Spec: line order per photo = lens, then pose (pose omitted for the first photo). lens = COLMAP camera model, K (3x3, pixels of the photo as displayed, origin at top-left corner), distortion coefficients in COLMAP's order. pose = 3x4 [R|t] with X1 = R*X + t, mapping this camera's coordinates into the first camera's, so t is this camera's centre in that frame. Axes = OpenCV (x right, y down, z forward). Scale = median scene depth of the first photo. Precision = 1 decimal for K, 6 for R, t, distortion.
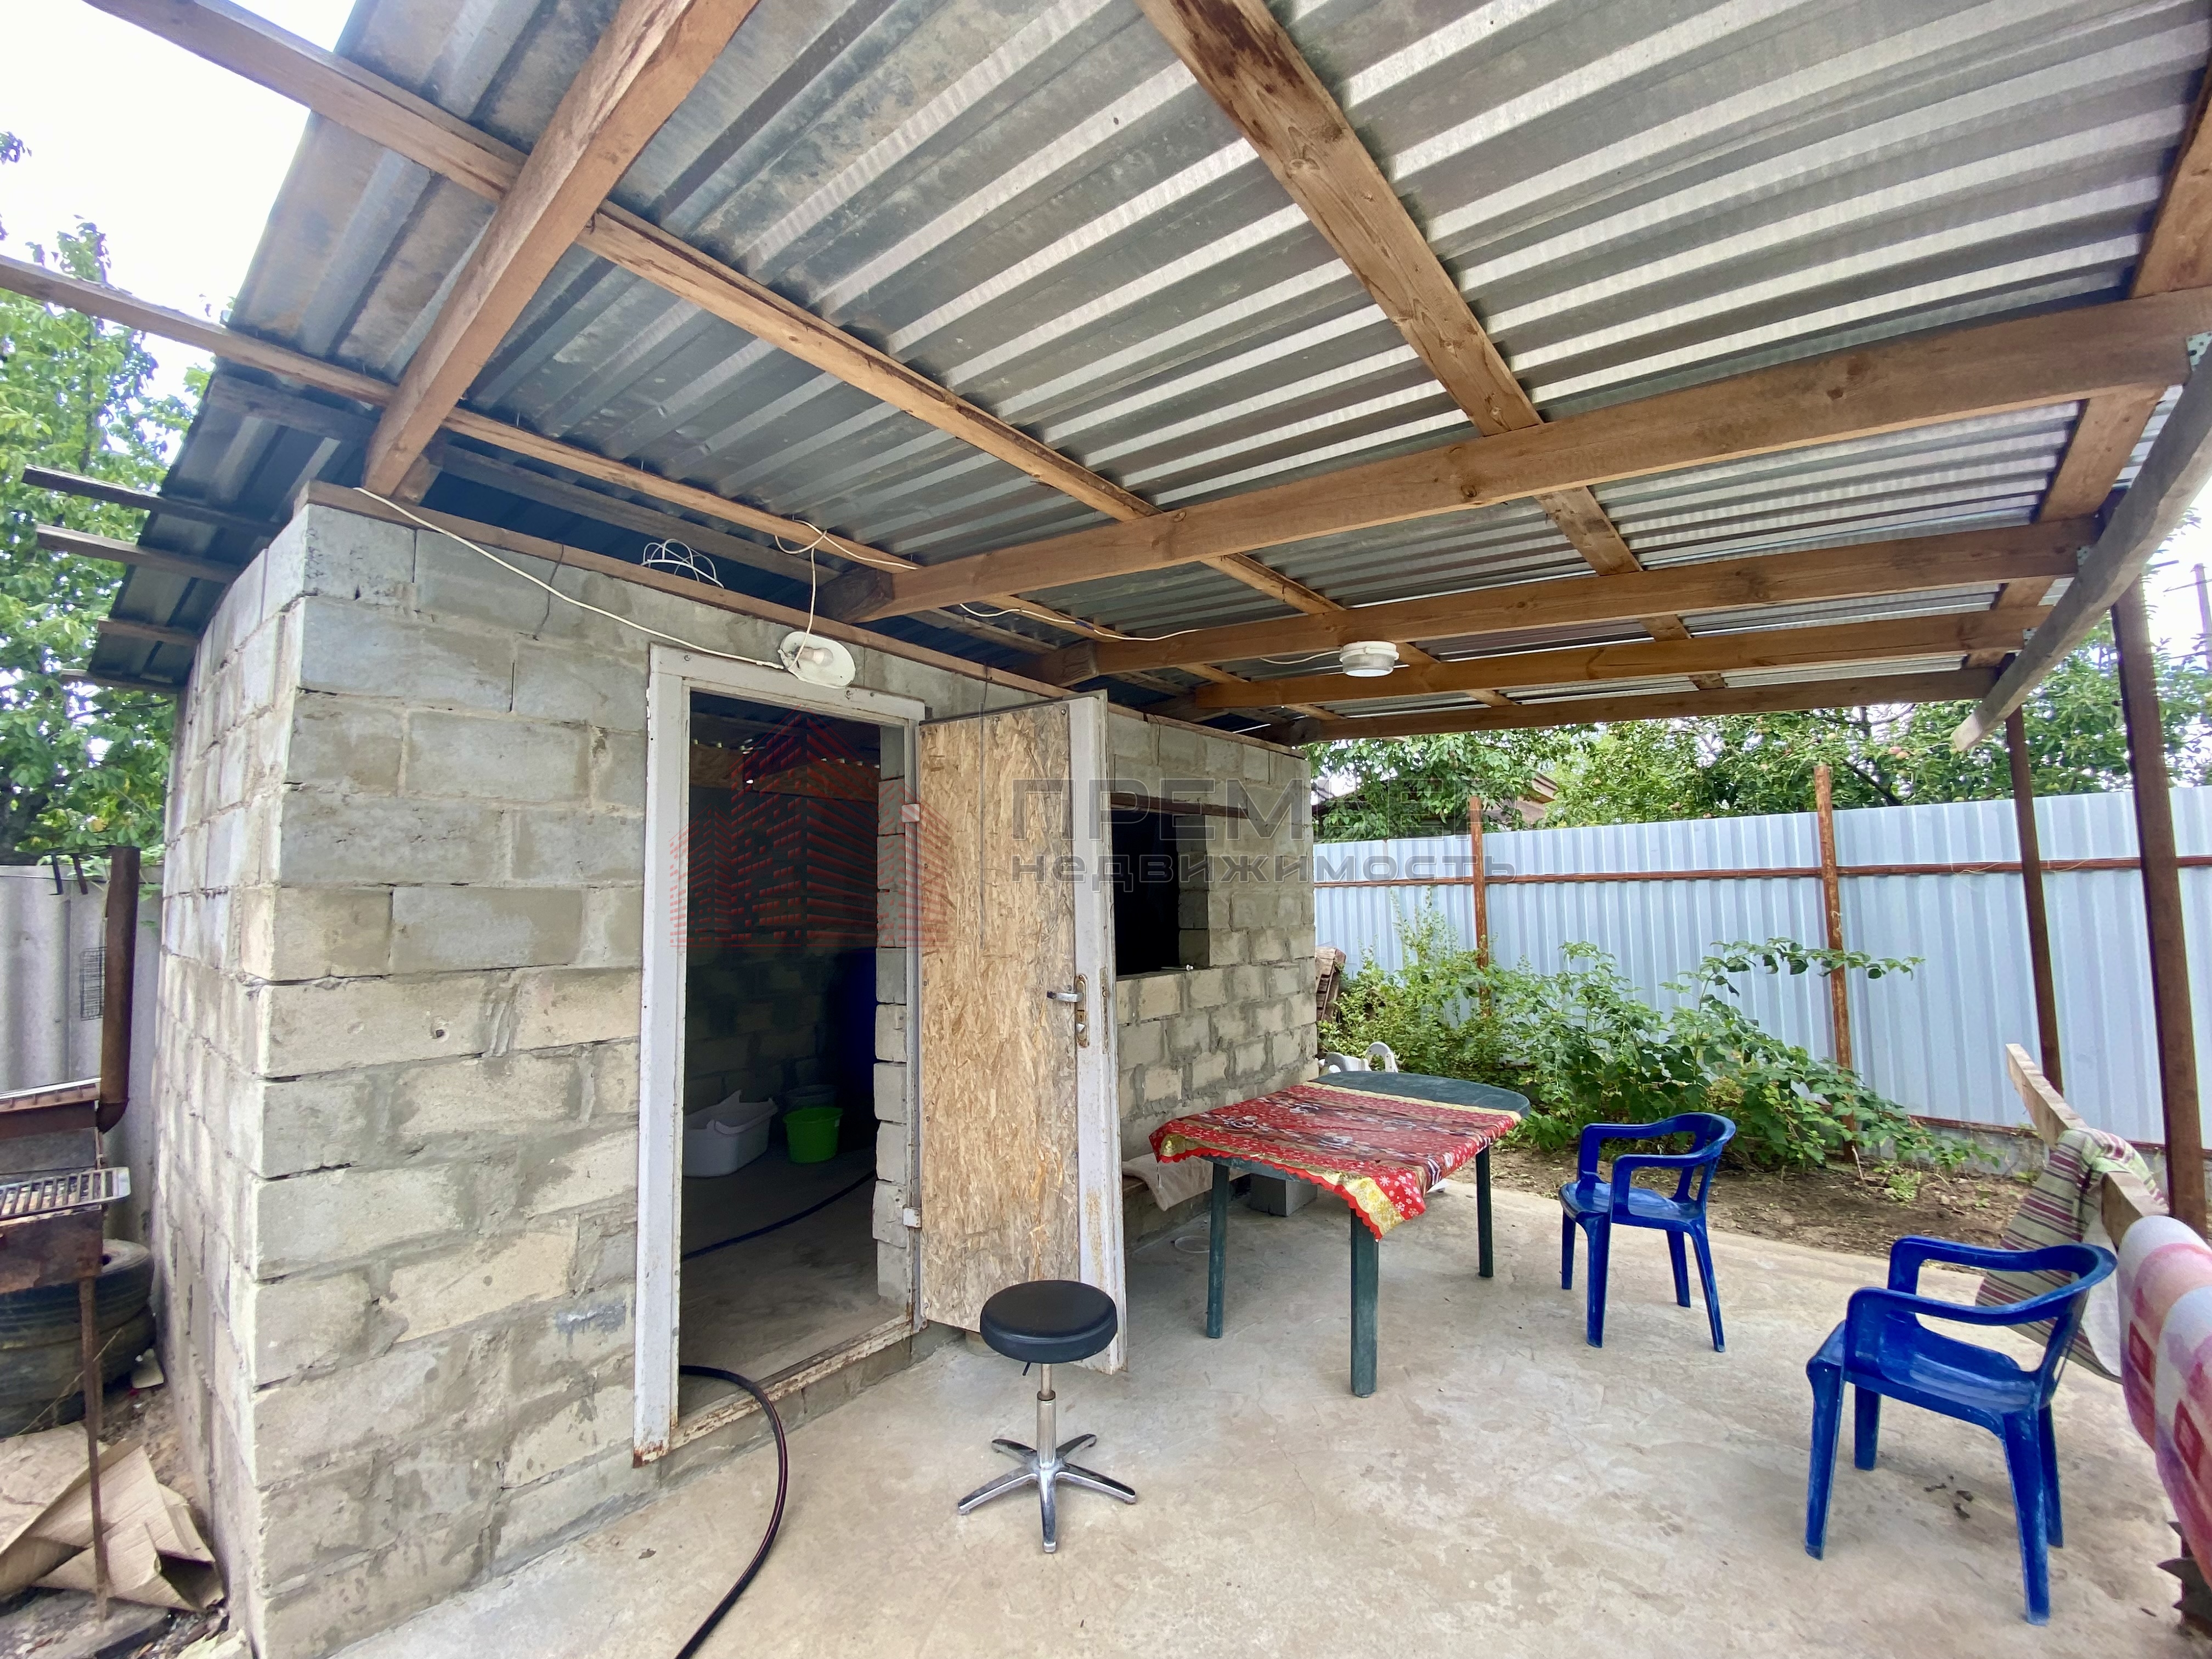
lens RADIAL K [[894.0, 0, 1106.0], [0, 894.0, 829.5], [0, 0, 1]] dist [-0.041898, 0.000218]
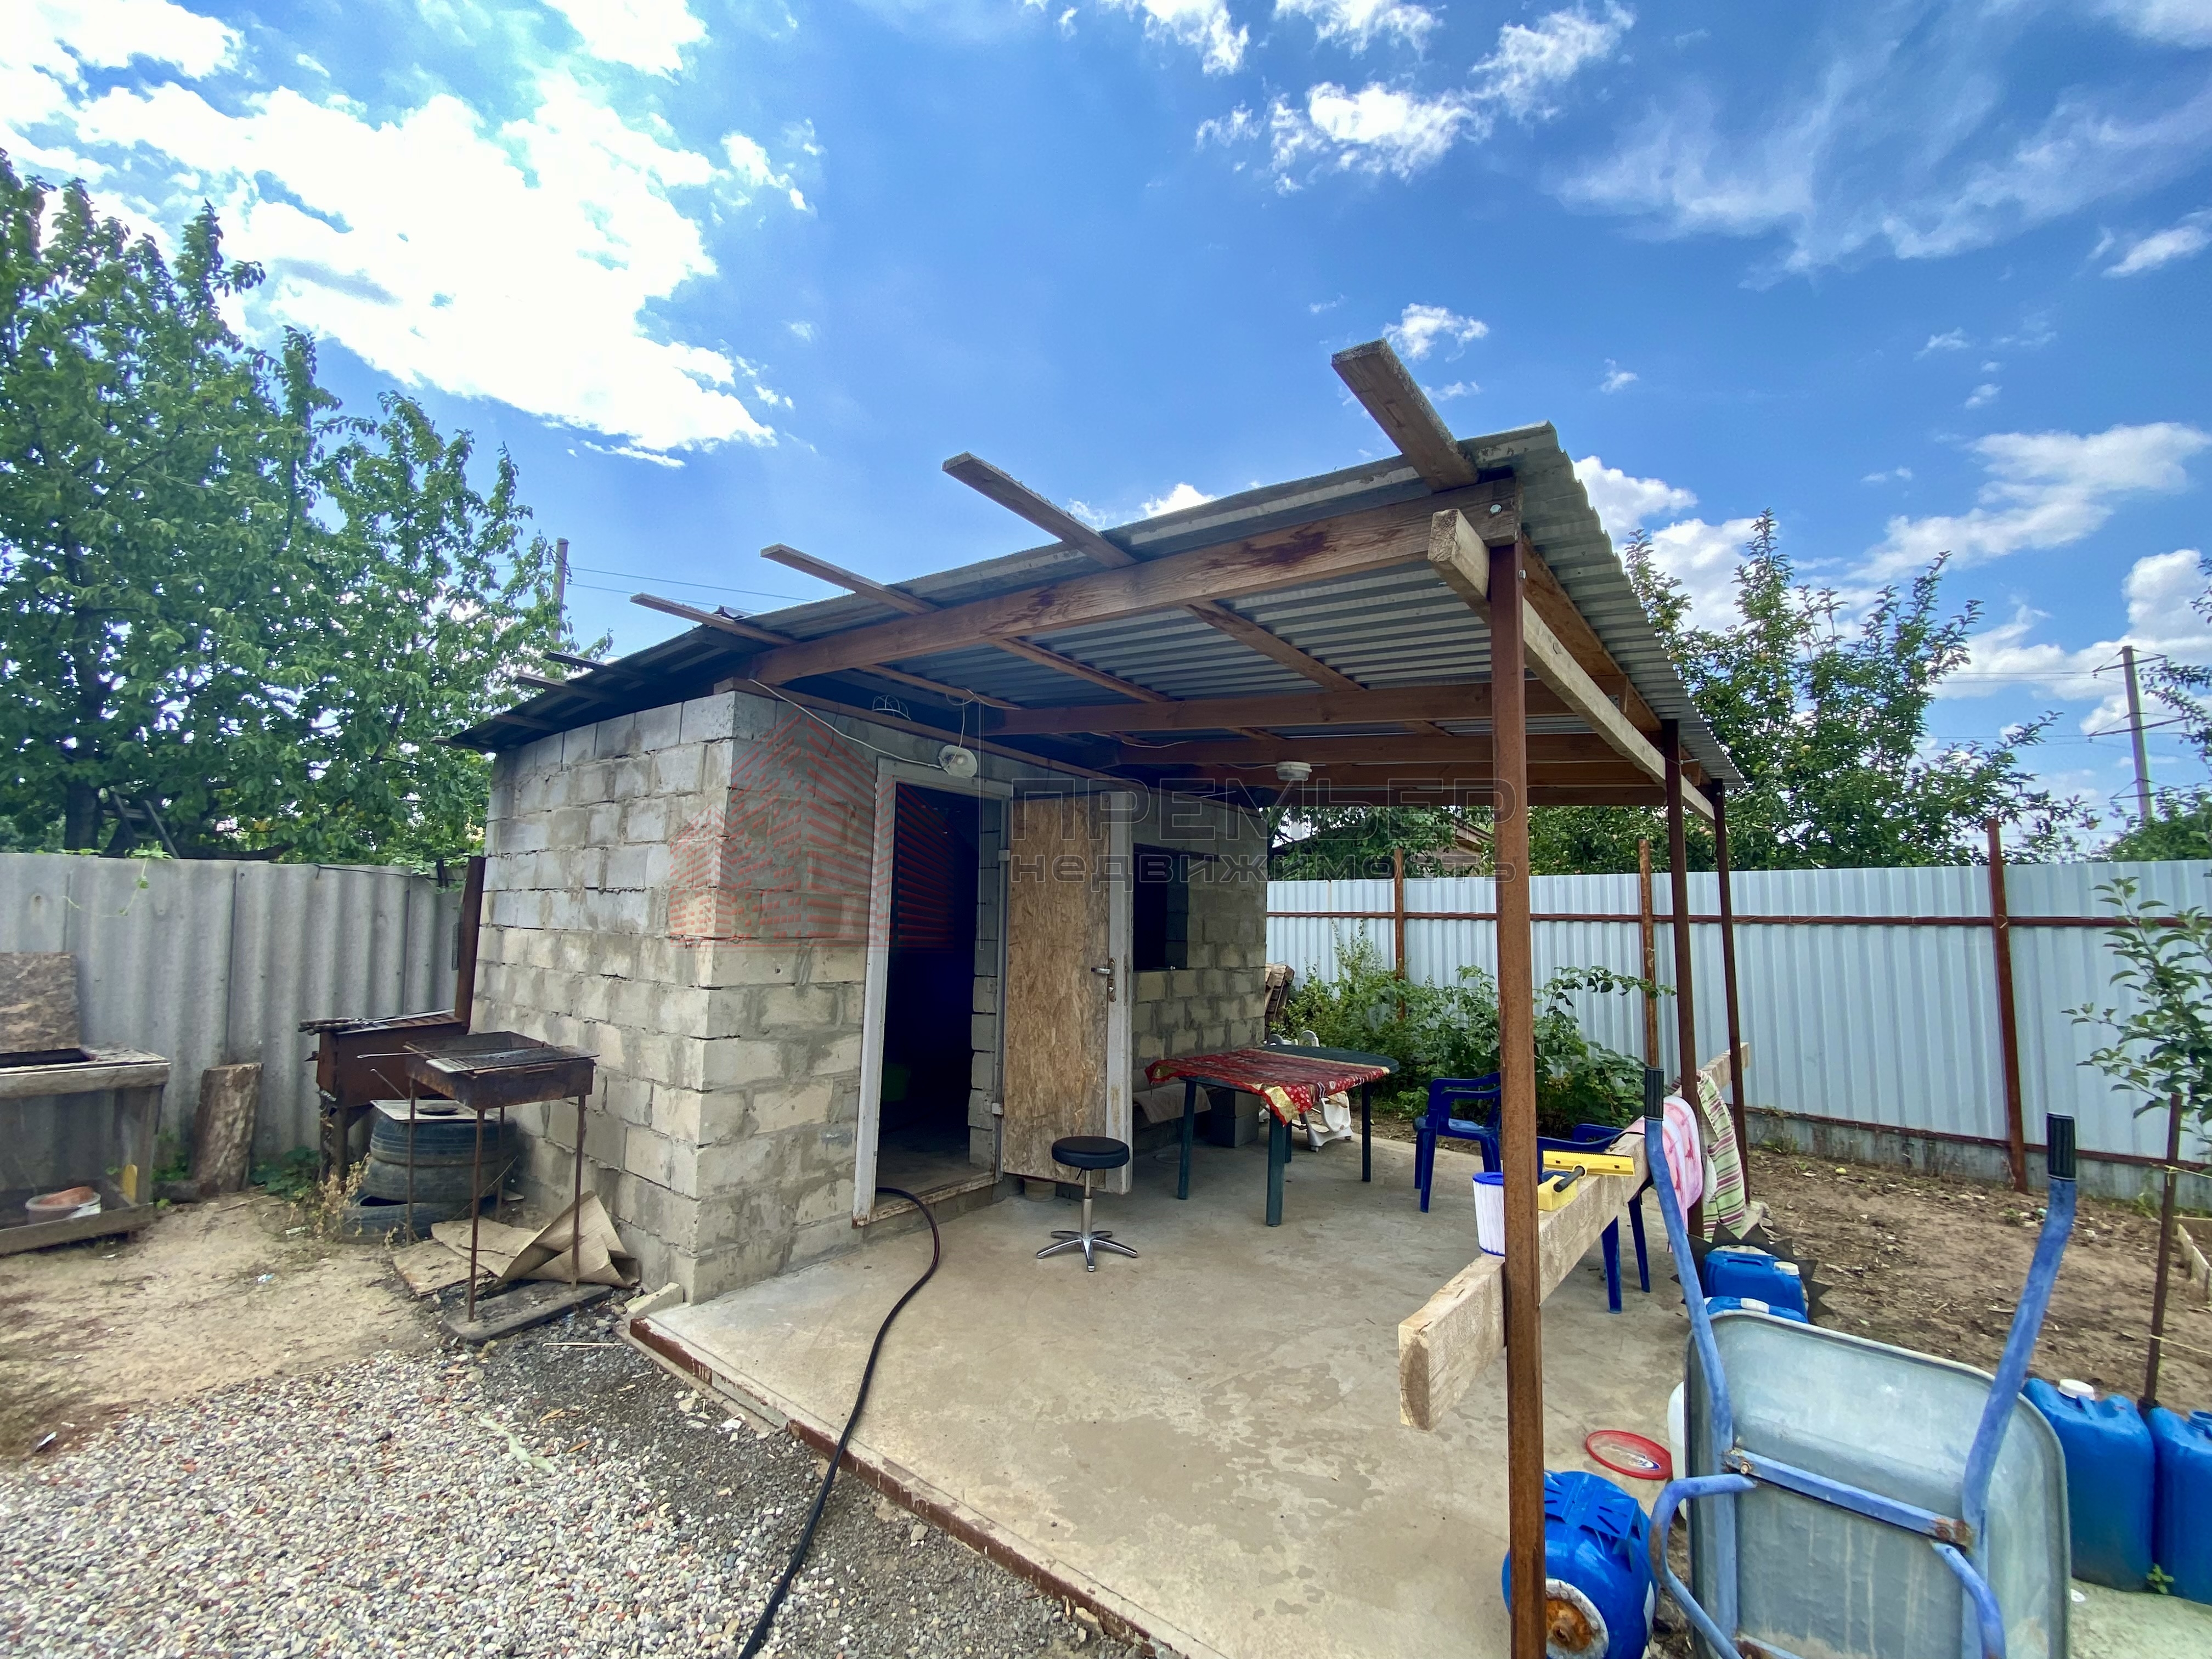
lens RADIAL K [[918.5, 0, 1111.4], [0, 918.5, 832.1], [0, 0, 1]] dist [-0.015714, 0.000068]
pose [[0.998662, 0.041118, 0.031355, -0.089252], [-0.040360, 0.998887, -0.024425, -0.030637], [-0.032325, 0.023126, 0.999210, -0.699396]]
